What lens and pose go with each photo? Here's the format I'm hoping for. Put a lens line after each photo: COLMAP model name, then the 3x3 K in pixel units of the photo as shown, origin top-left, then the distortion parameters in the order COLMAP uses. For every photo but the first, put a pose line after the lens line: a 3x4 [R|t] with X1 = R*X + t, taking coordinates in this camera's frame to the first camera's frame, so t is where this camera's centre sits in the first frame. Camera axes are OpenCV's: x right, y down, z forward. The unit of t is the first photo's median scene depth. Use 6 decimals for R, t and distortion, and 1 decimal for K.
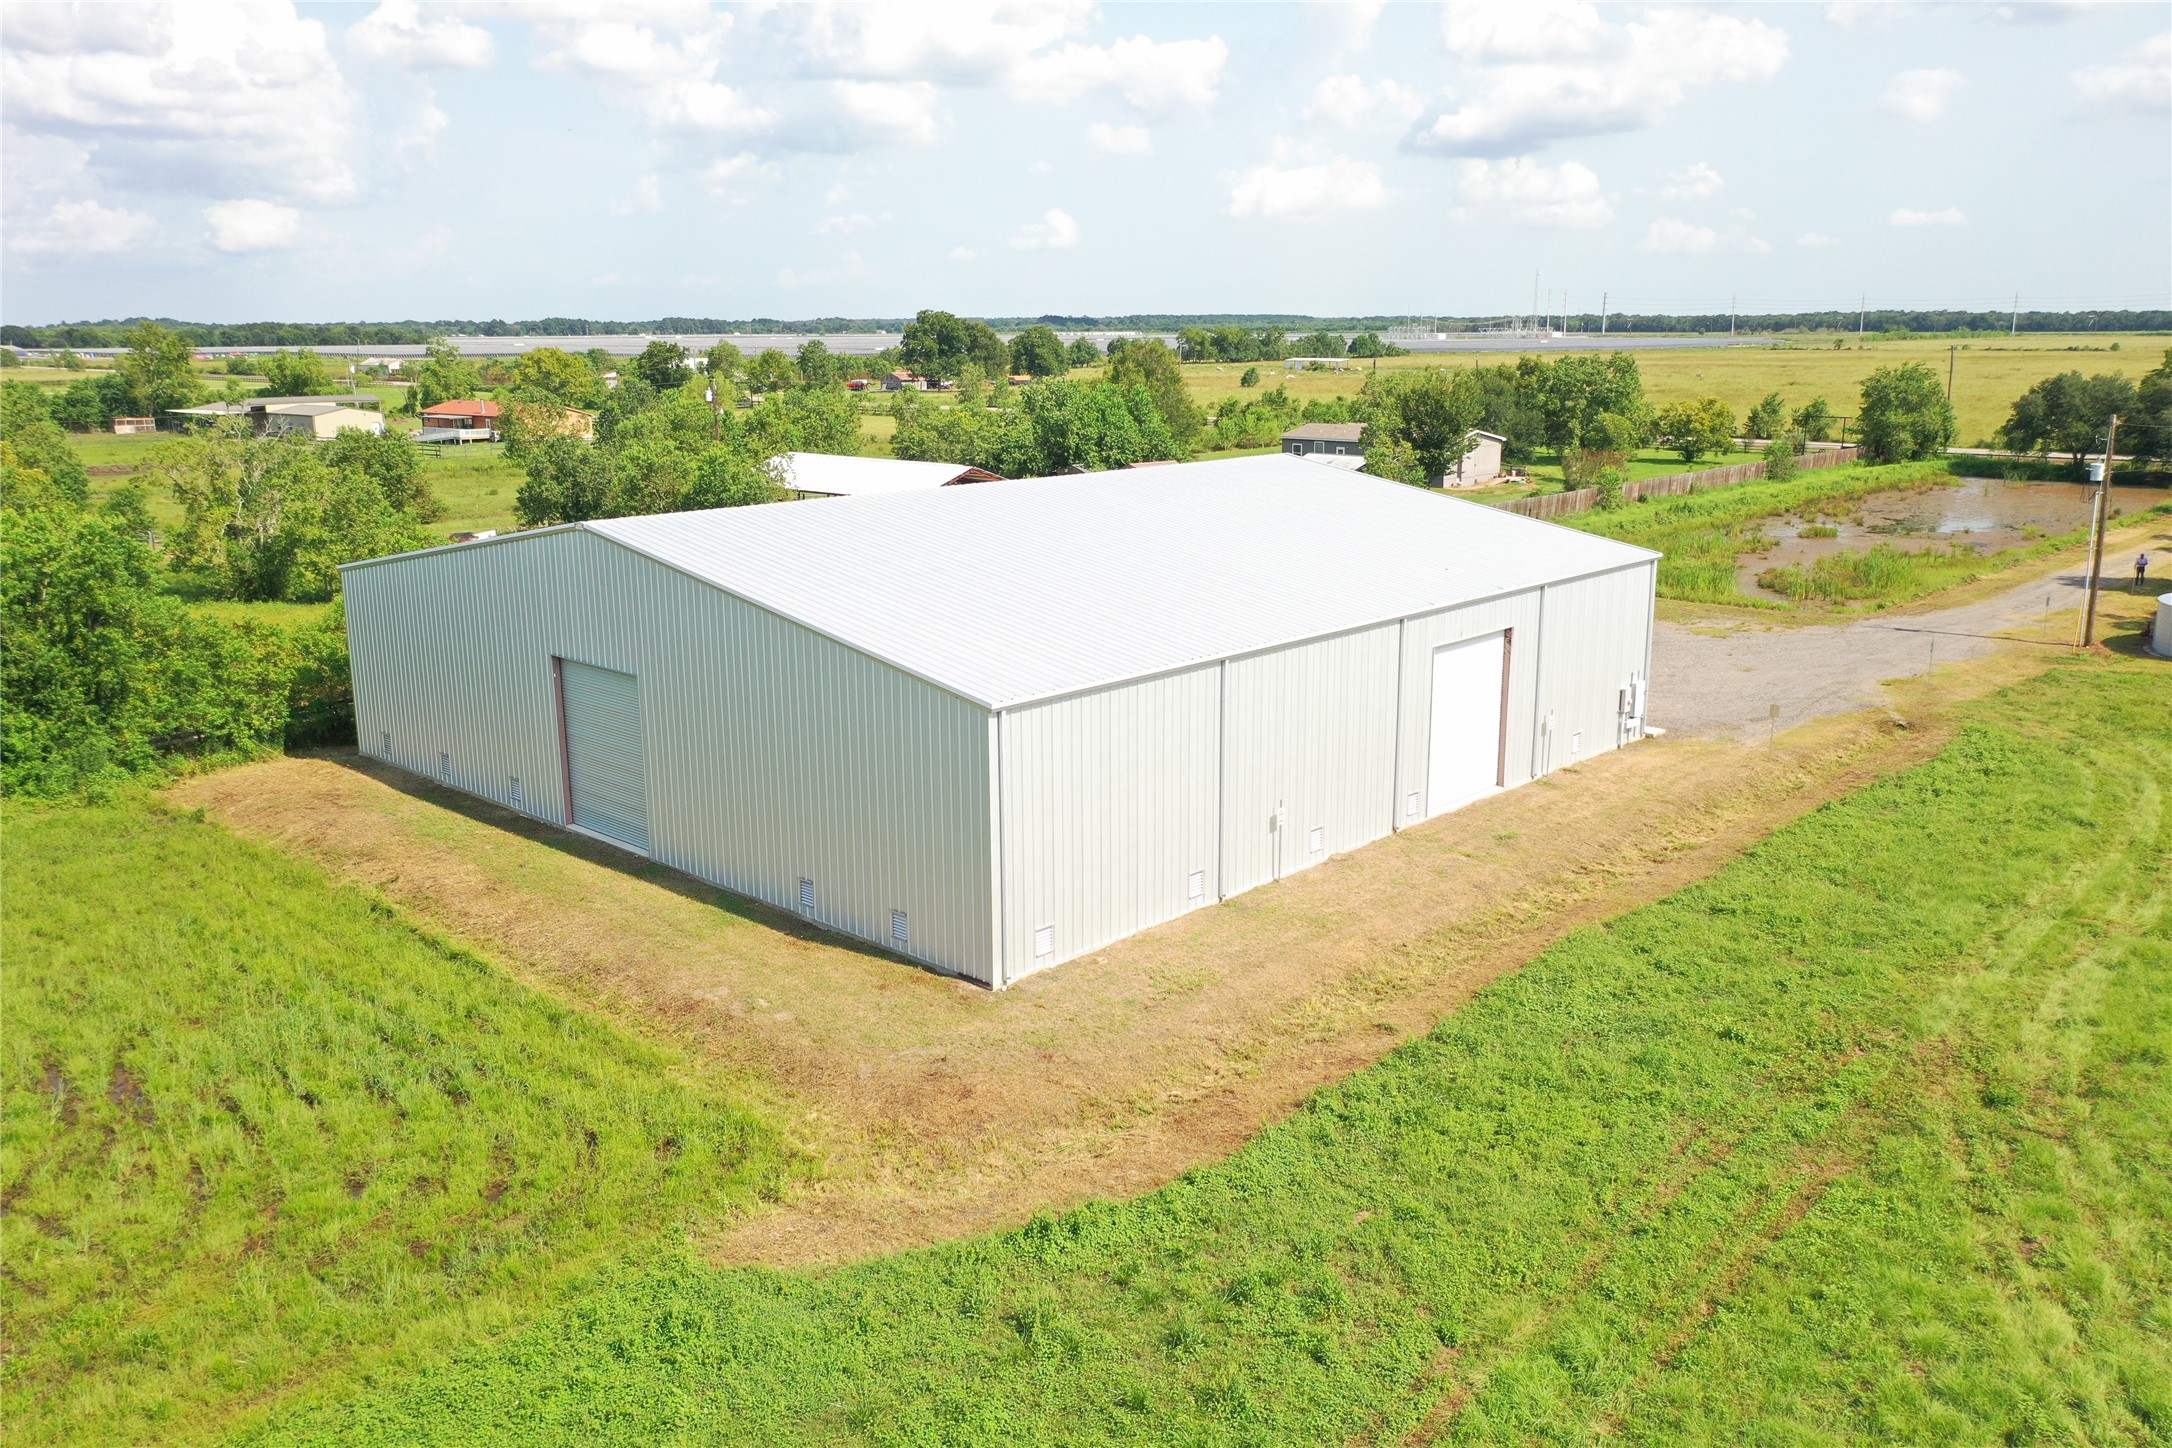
lens RADIAL K [[1682.1, 0, 1086.0], [0, 1682.1, 724.0], [0, 0, 1]] dist [-0.007779, -0.007491]
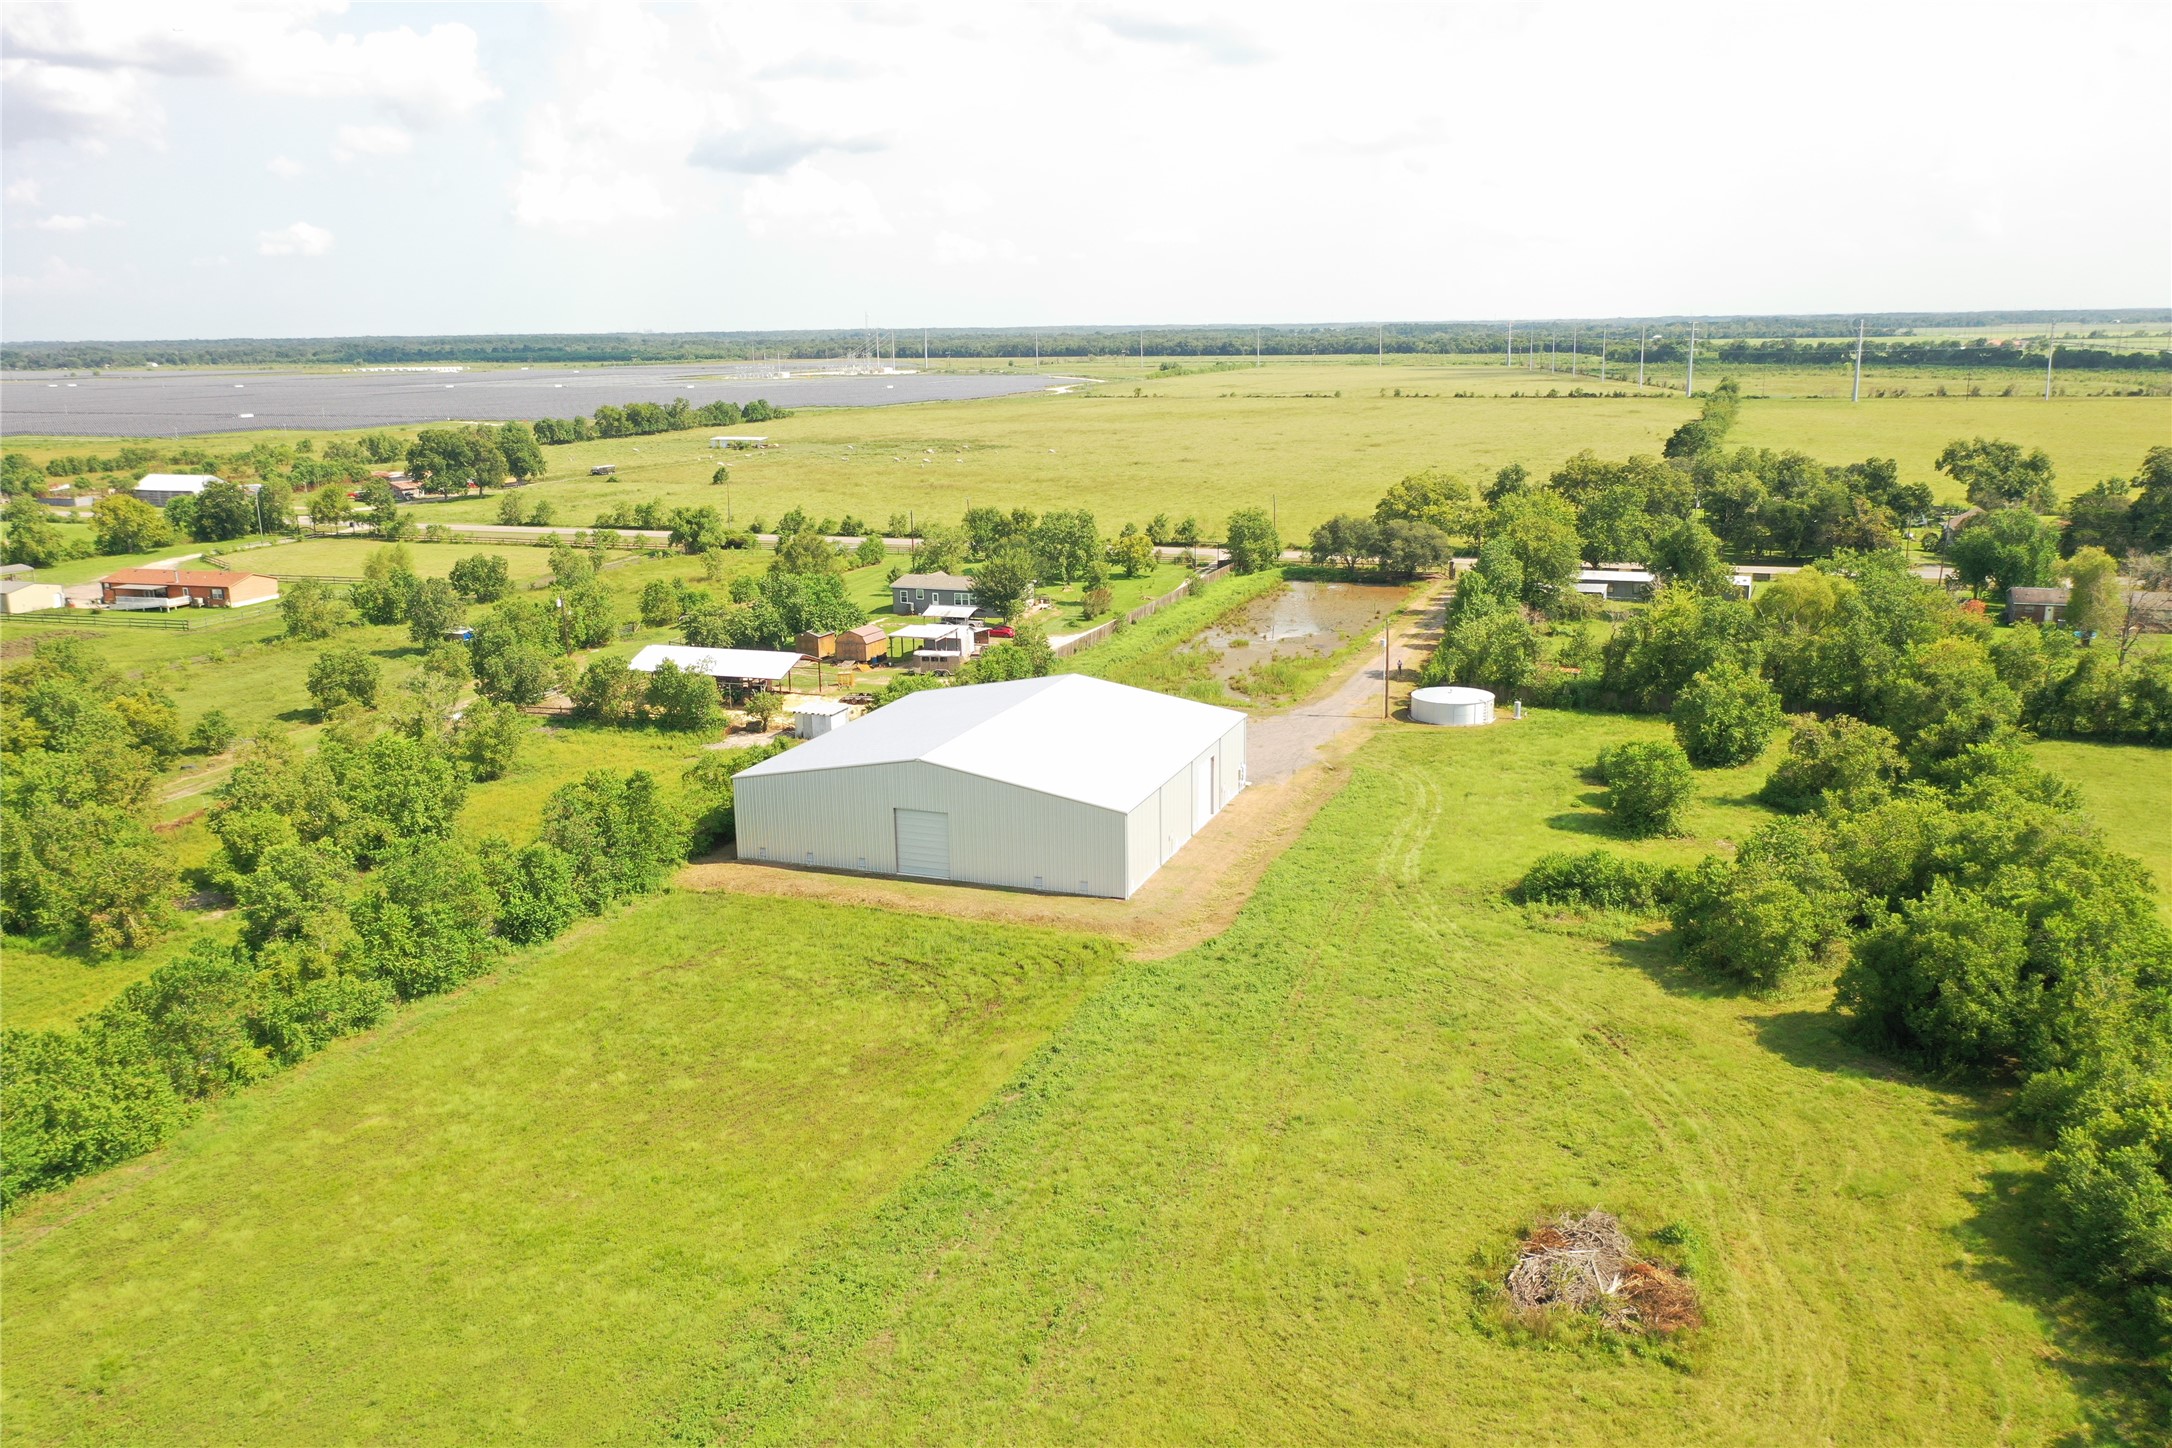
lens RADIAL K [[1682.1, 0, 1086.0], [0, 1682.1, 724.0], [0, 0, 1]] dist [-0.007779, -0.007491]
pose [[0.920452, -0.097673, 0.378456, -0.300226], [0.099108, 0.994952, 0.015737, -0.053819], [-0.378083, 0.023023, 0.925486, -0.447521]]
